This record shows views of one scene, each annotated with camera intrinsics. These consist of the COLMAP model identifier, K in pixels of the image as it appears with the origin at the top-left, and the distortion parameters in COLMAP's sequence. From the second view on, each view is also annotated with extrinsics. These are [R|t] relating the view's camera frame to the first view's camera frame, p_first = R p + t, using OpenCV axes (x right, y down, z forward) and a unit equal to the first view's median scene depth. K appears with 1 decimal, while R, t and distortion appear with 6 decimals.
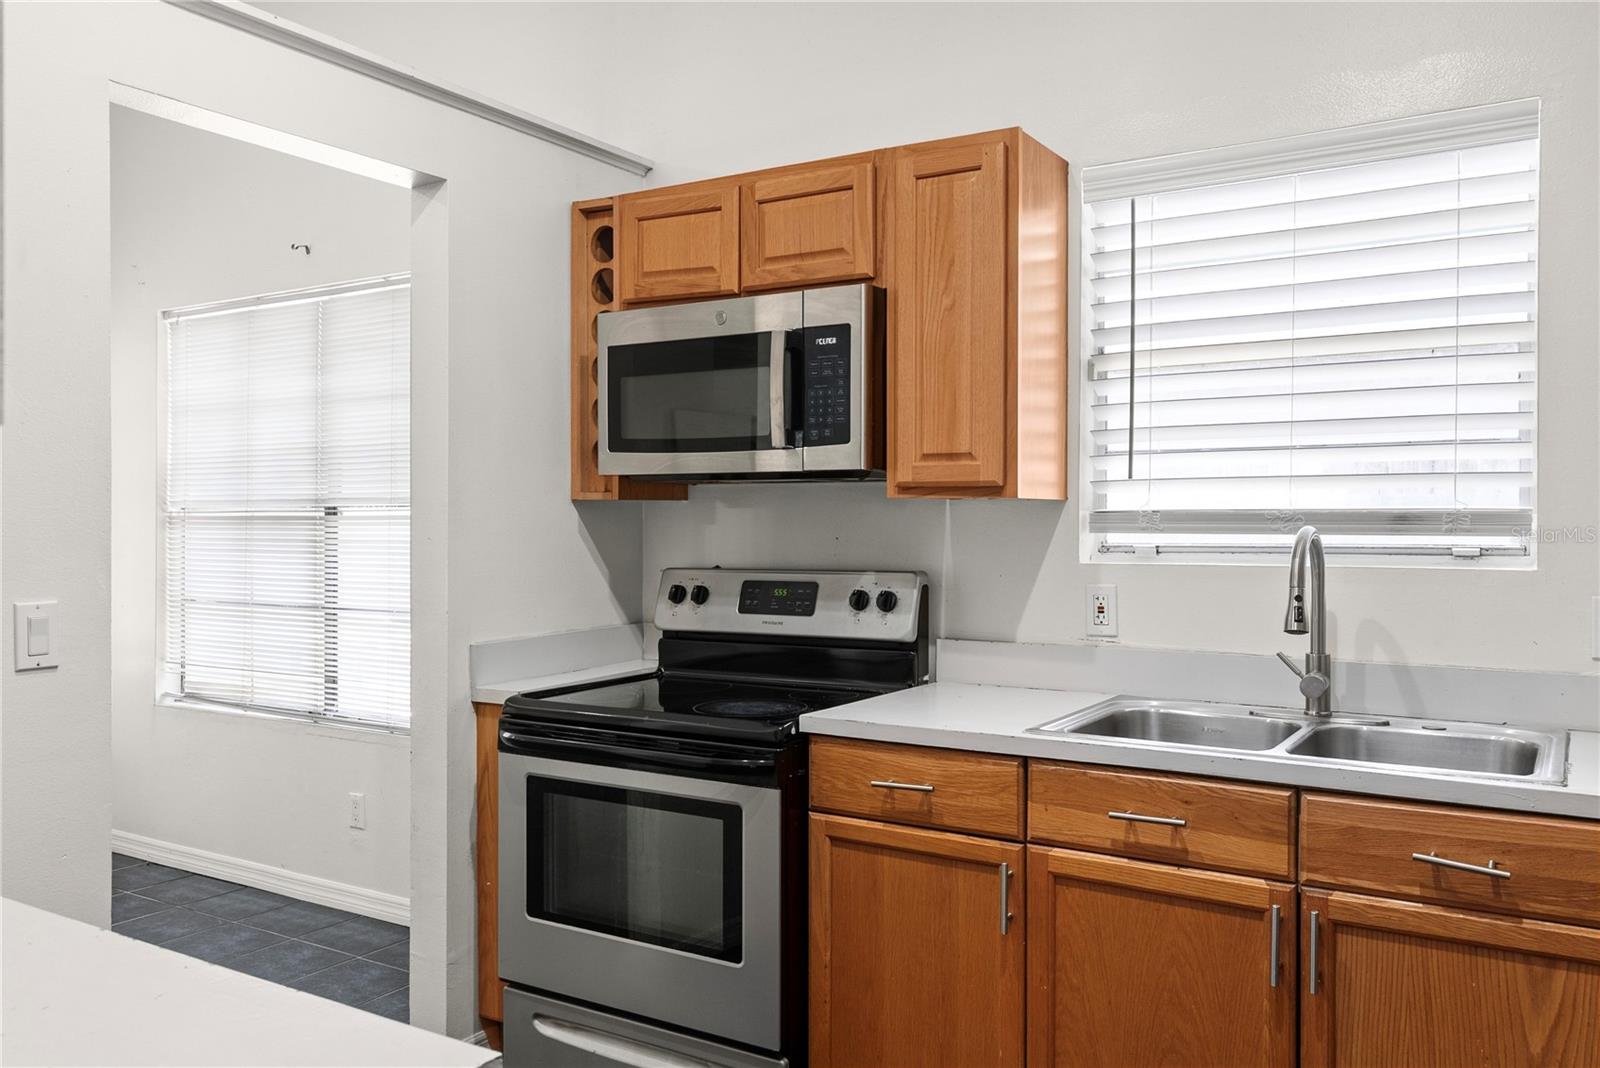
lens RADIAL K [[1240.9, 0, 835.0], [0, 1240.9, 532.5], [0, 0, 1]] dist [-0.027826, -0.001803]
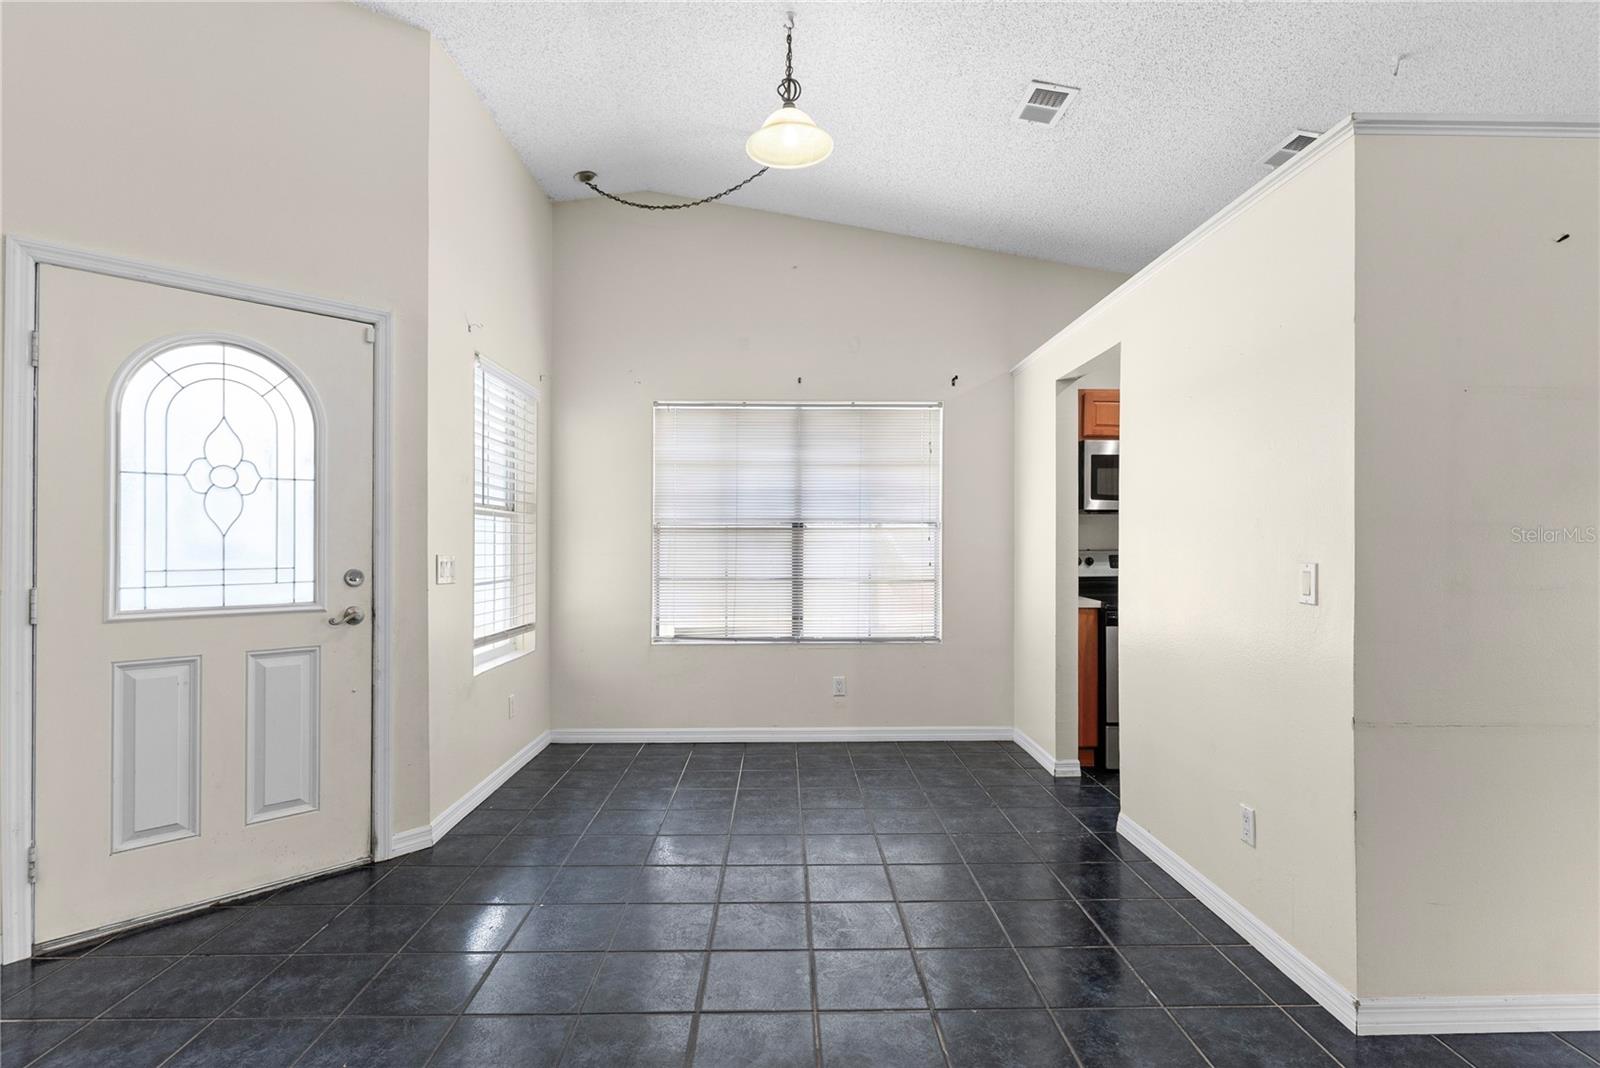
lens RADIAL K [[770.5, 0, 802.0], [0, 770.5, 541.8], [0, 0, 1]] dist [-0.002043, 0.000160]
pose [[0.846094, 0.001364, 0.533033, -1.009926], [0.005908, 0.999911, -0.011937, 0.020488], [-0.533002, 0.013249, 0.846010, 0.040898]]
